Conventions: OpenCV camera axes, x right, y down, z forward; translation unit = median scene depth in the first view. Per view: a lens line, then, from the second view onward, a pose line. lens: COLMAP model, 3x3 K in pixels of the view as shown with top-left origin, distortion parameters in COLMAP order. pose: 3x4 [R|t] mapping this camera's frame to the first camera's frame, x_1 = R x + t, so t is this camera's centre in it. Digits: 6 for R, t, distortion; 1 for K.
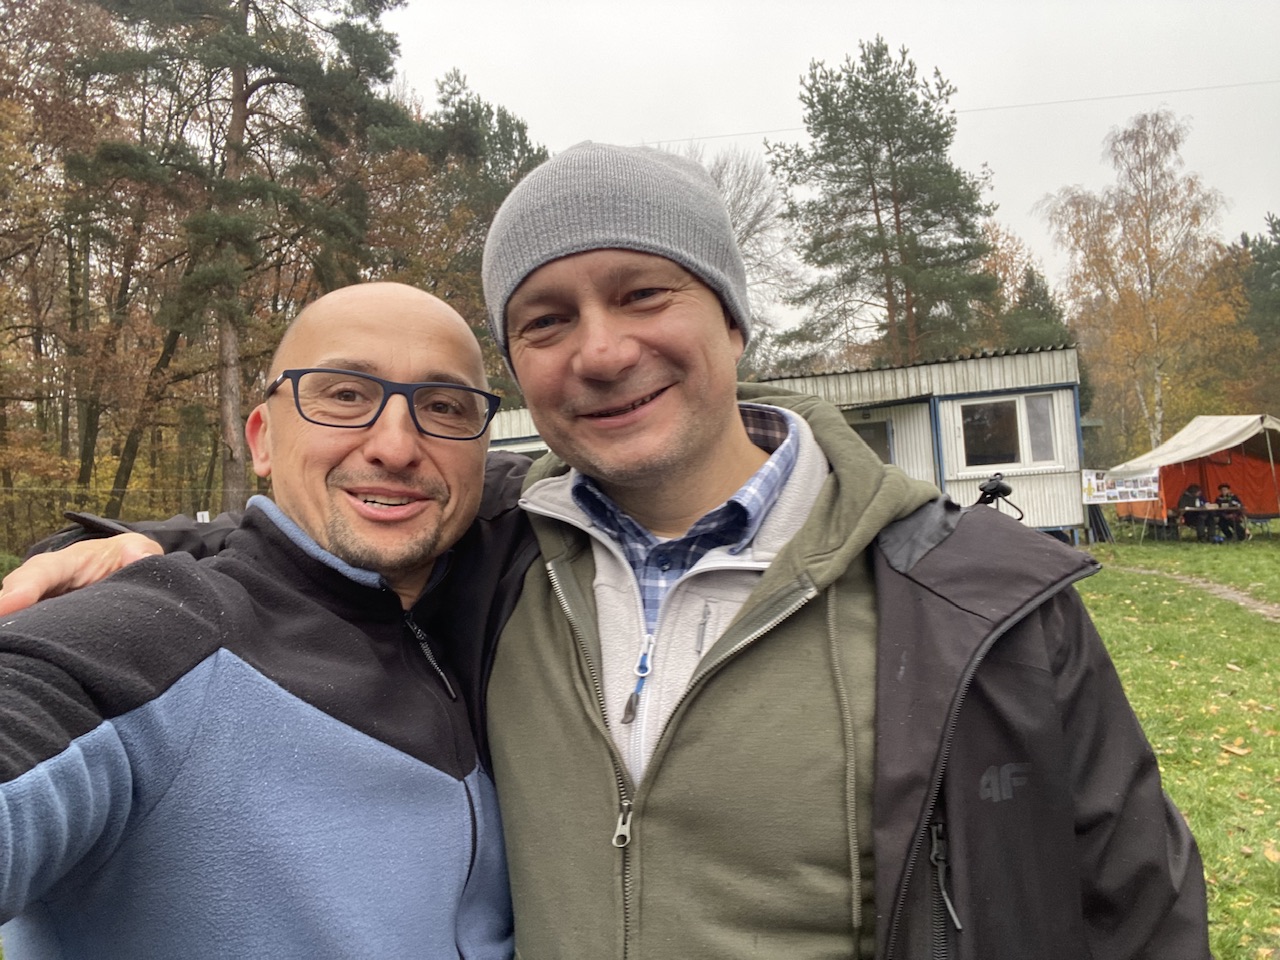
lens RADIAL K [[861.2, 0, 637.8], [0, 861.2, 486.8], [0, 0, 1]] dist [0.031584, -0.037762]
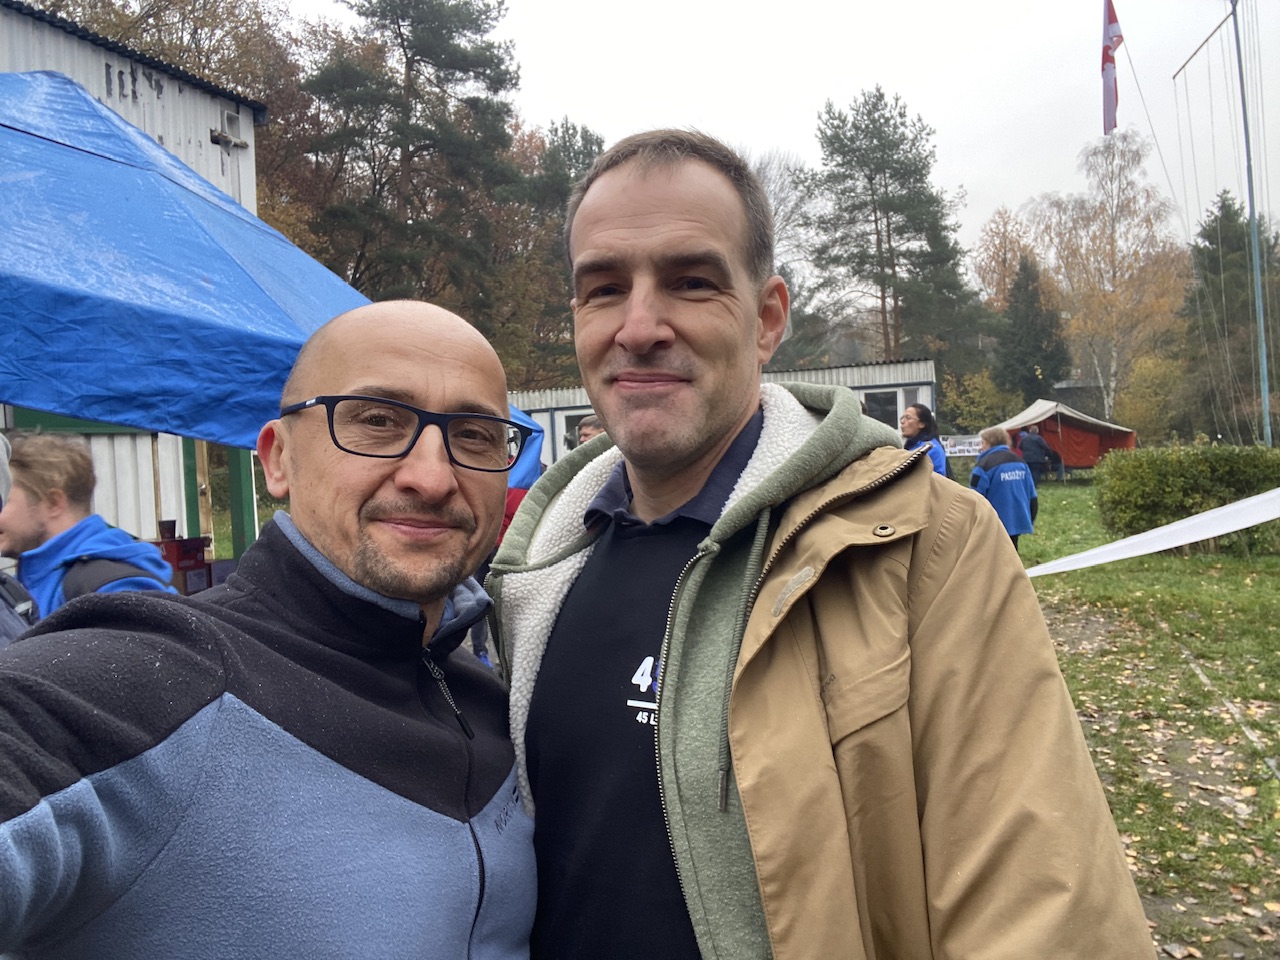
lens RADIAL K [[861.2, 0, 637.8], [0, 861.2, 486.8], [0, 0, 1]] dist [0.031584, -0.037762]
pose [[0.996115, 0.028999, -0.083152, 0.045902], [-0.023033, 0.997151, 0.071829, -0.012896], [0.084998, -0.069635, 0.993945, -0.325269]]
